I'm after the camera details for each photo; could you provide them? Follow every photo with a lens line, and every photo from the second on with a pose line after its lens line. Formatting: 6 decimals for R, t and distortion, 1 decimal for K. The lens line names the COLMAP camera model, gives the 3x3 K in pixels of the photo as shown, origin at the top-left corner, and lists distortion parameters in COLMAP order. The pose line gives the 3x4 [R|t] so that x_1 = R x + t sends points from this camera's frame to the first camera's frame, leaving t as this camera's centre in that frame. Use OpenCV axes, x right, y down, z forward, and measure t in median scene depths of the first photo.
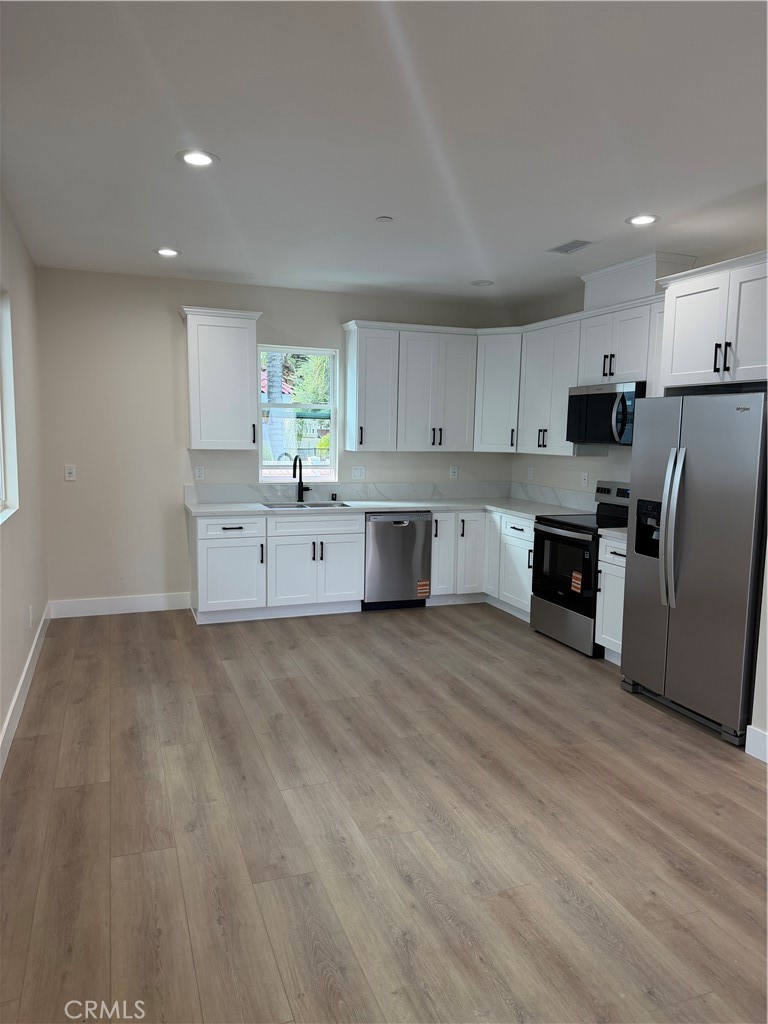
lens RADIAL K [[722.6, 0, 384.4], [0, 722.6, 514.7], [0, 0, 1]] dist [0.022882, -0.016037]
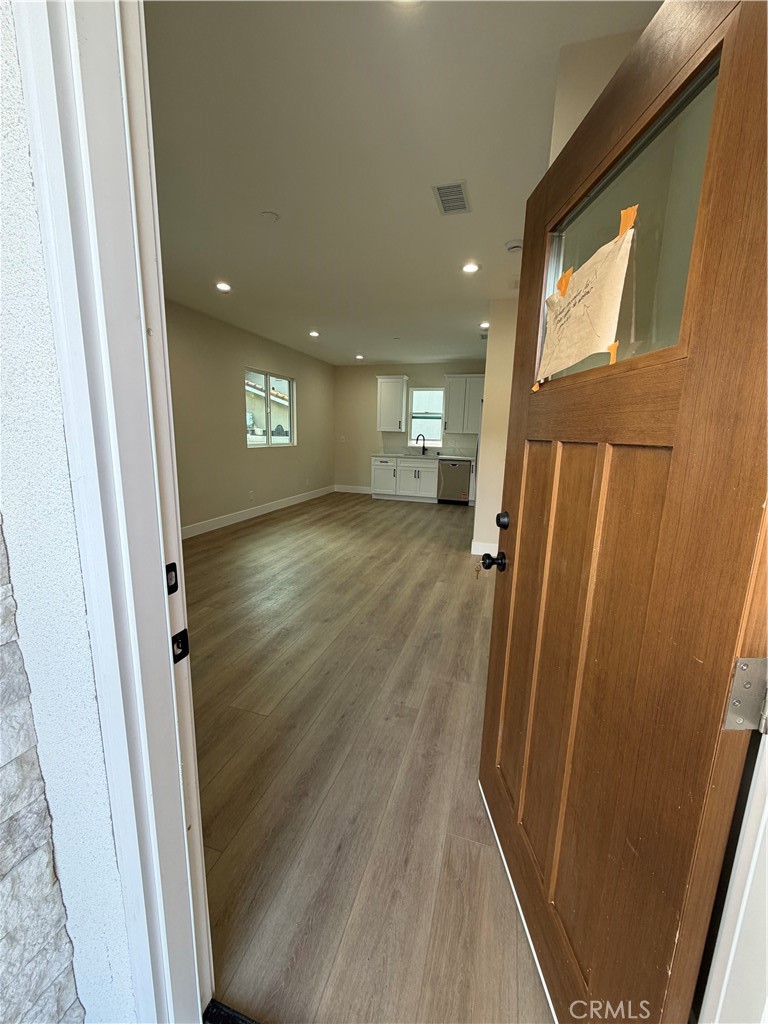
lens RADIAL K [[412.2, 0, 377.3], [0, 412.2, 510.6], [0, 0, 1]] dist [-0.000979, -0.000040]
pose [[0.784080, 0.119082, -0.609129, 0.653240], [-0.082432, 0.992707, 0.087962, 0.061187], [0.615161, -0.018757, 0.788178, -0.164768]]
